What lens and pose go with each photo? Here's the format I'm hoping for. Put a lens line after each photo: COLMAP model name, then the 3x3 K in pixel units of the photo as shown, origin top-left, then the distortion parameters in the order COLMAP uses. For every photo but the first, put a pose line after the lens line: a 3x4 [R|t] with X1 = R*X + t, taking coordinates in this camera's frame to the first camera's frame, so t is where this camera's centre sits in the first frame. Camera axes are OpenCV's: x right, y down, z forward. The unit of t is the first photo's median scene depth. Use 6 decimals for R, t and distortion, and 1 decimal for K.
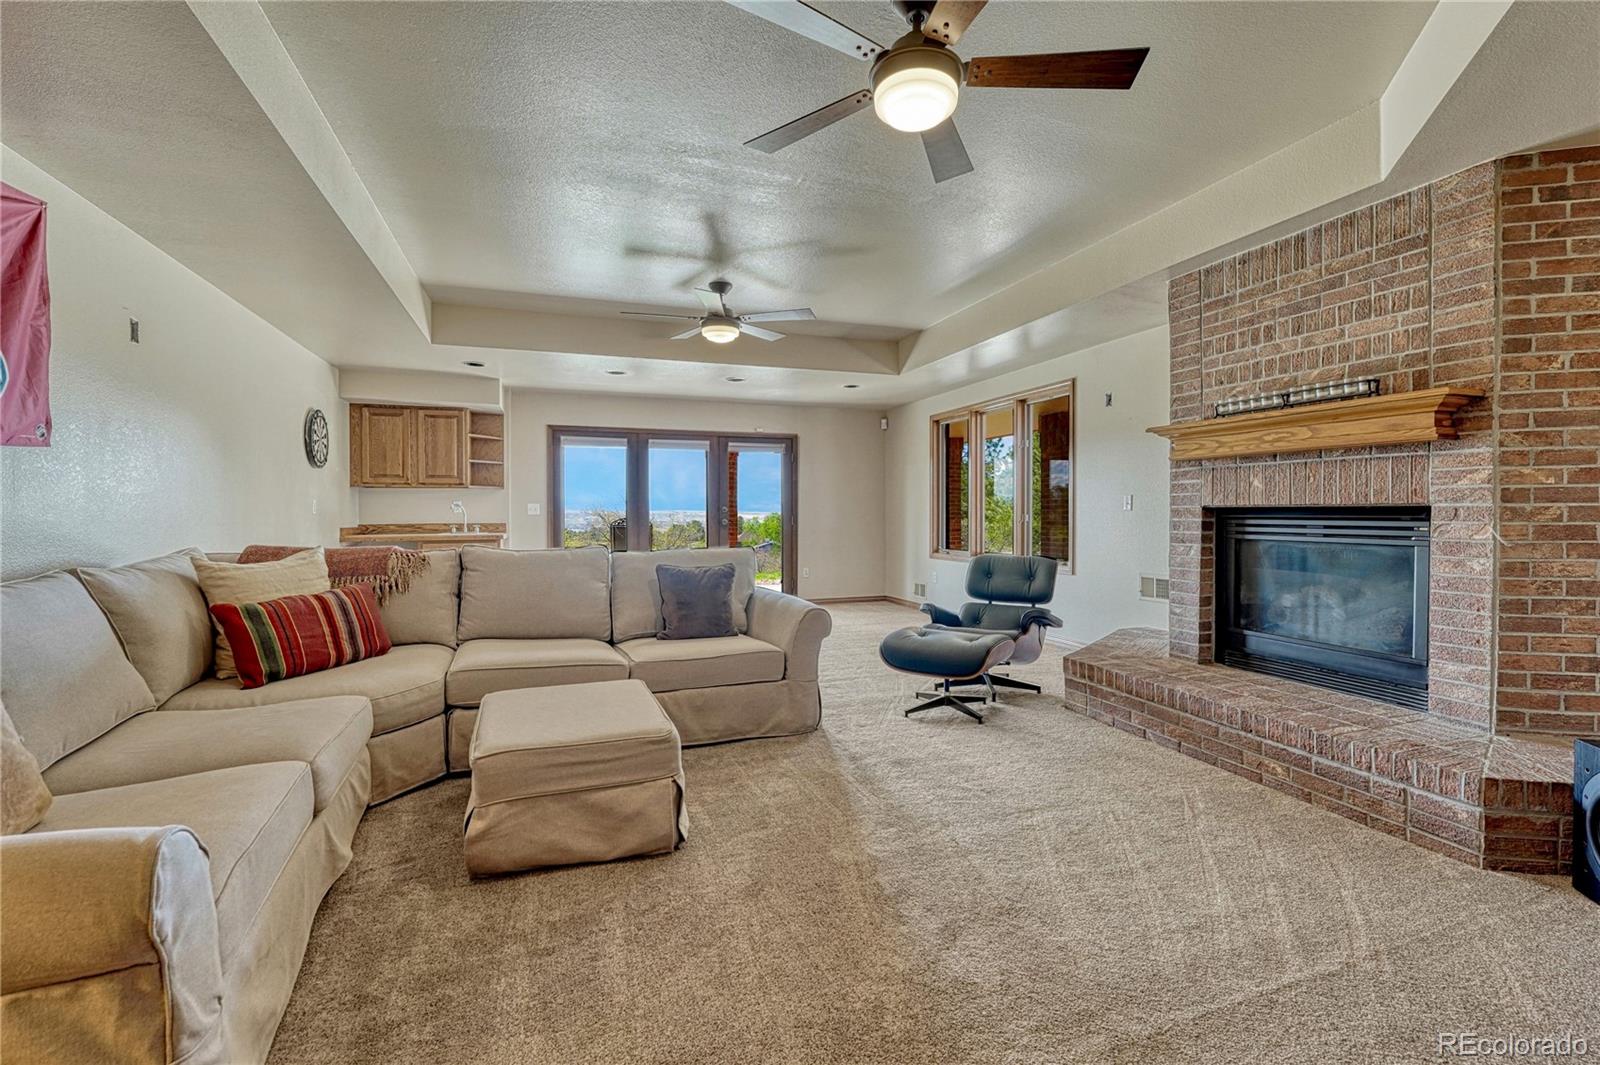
lens RADIAL K [[708.0, 0, 800.0], [0, 708.0, 532.5], [0, 0, 1]] dist [0.000530, 0.000071]
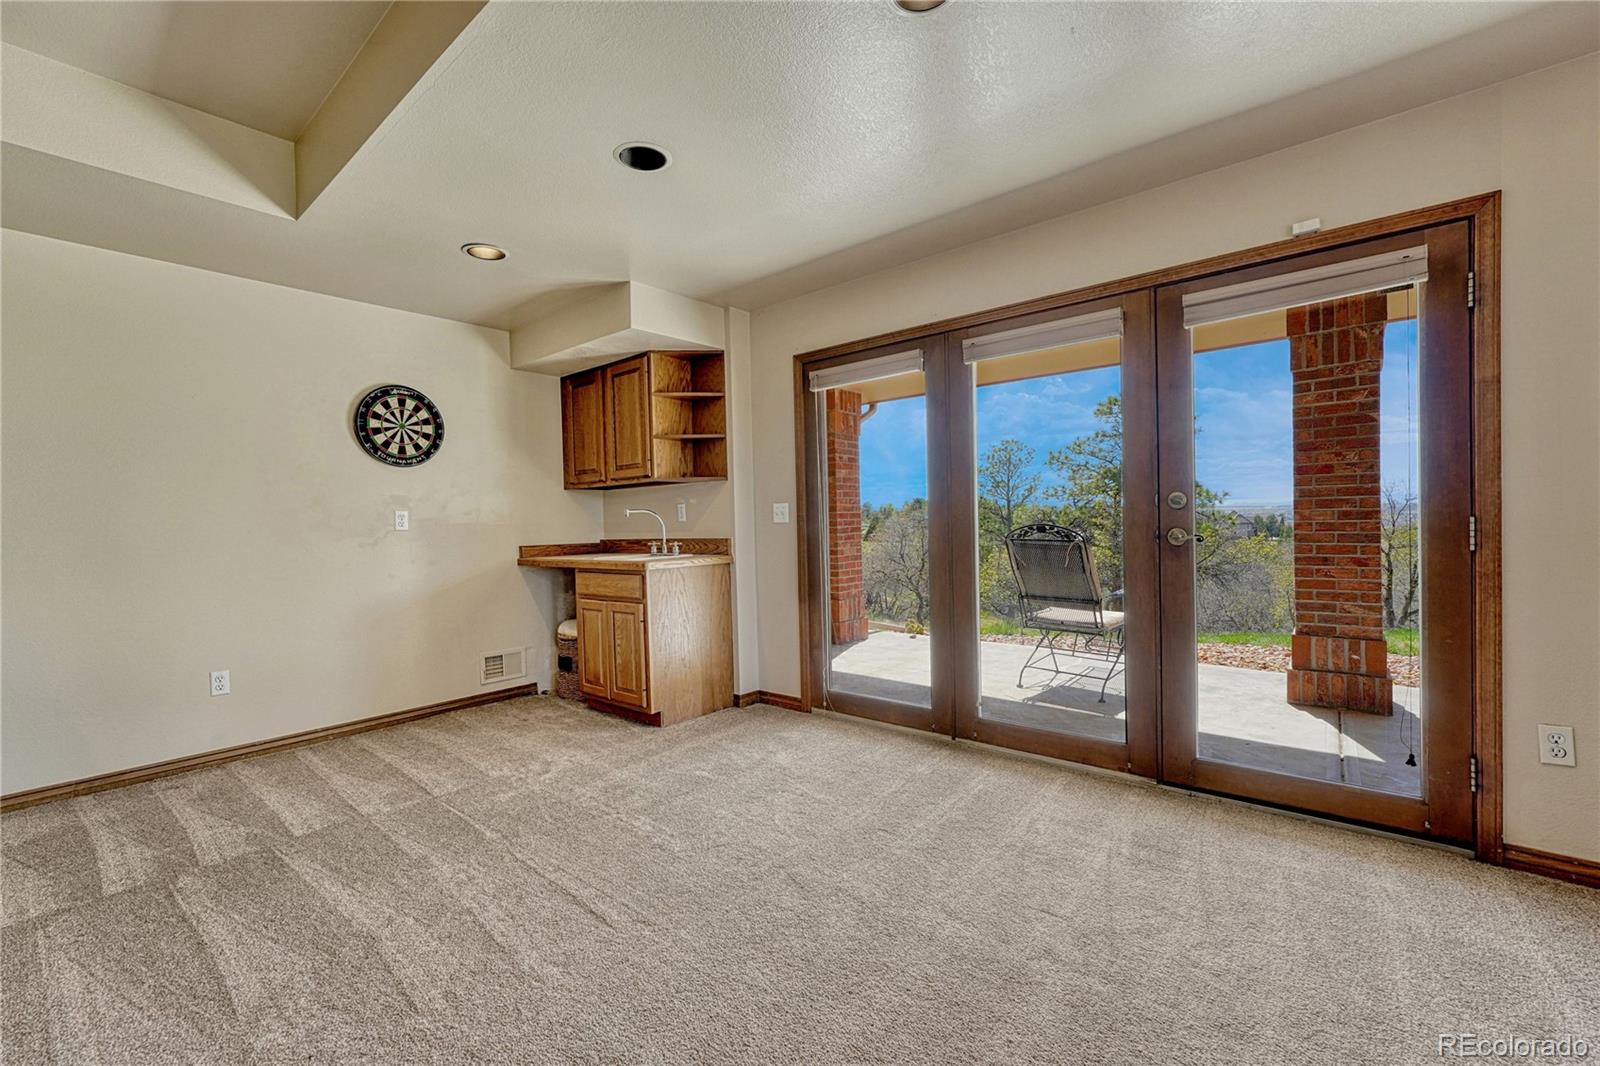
lens RADIAL K [[658.2, 0, 800.0], [0, 658.2, 533.0], [0, 0, 1]] dist [-0.010822, 0.000550]
pose [[0.510912, 0.007715, -0.859598, 0.114828], [-0.001892, 0.999967, 0.007850, -0.033831], [0.859631, -0.002384, 0.510910, 1.161062]]
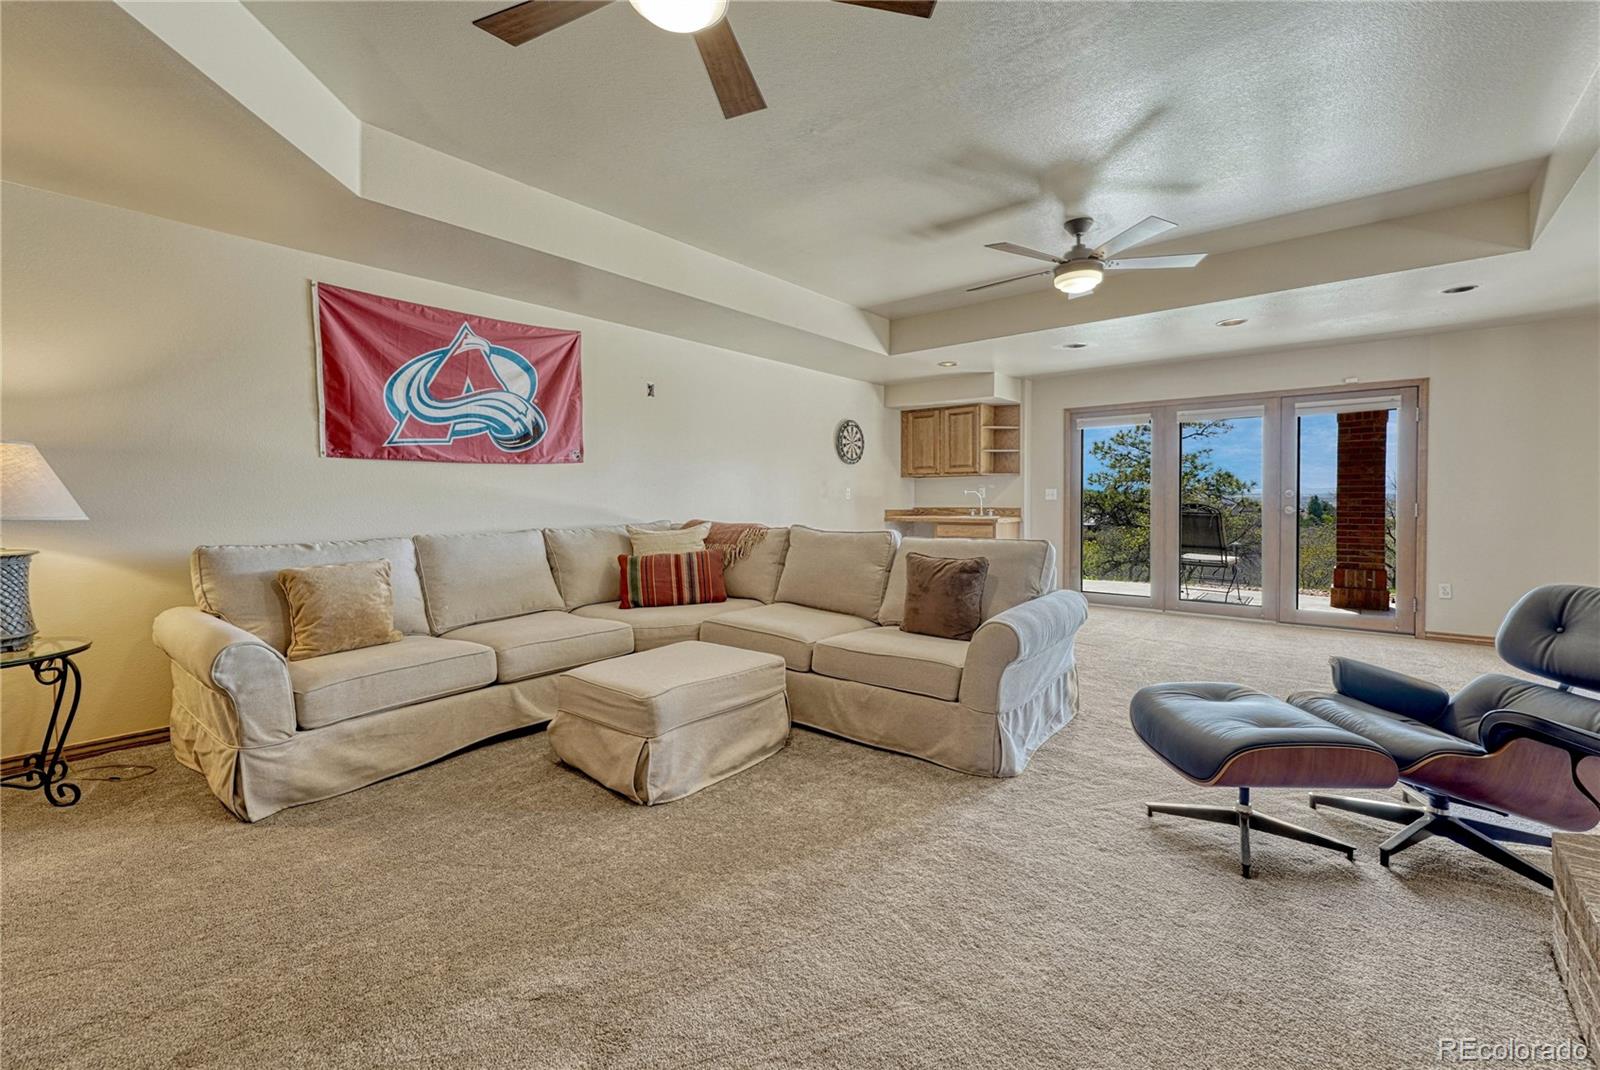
lens RADIAL K [[670.2, 0, 799.6], [0, 670.2, 513.7], [0, 0, 1]] dist [-0.003058, -0.000024]
pose [[0.504198, 0.020824, -0.863337, 0.409144], [-0.024342, 0.999655, 0.009897, -0.010030], [0.863245, 0.016025, 0.504531, 0.330909]]
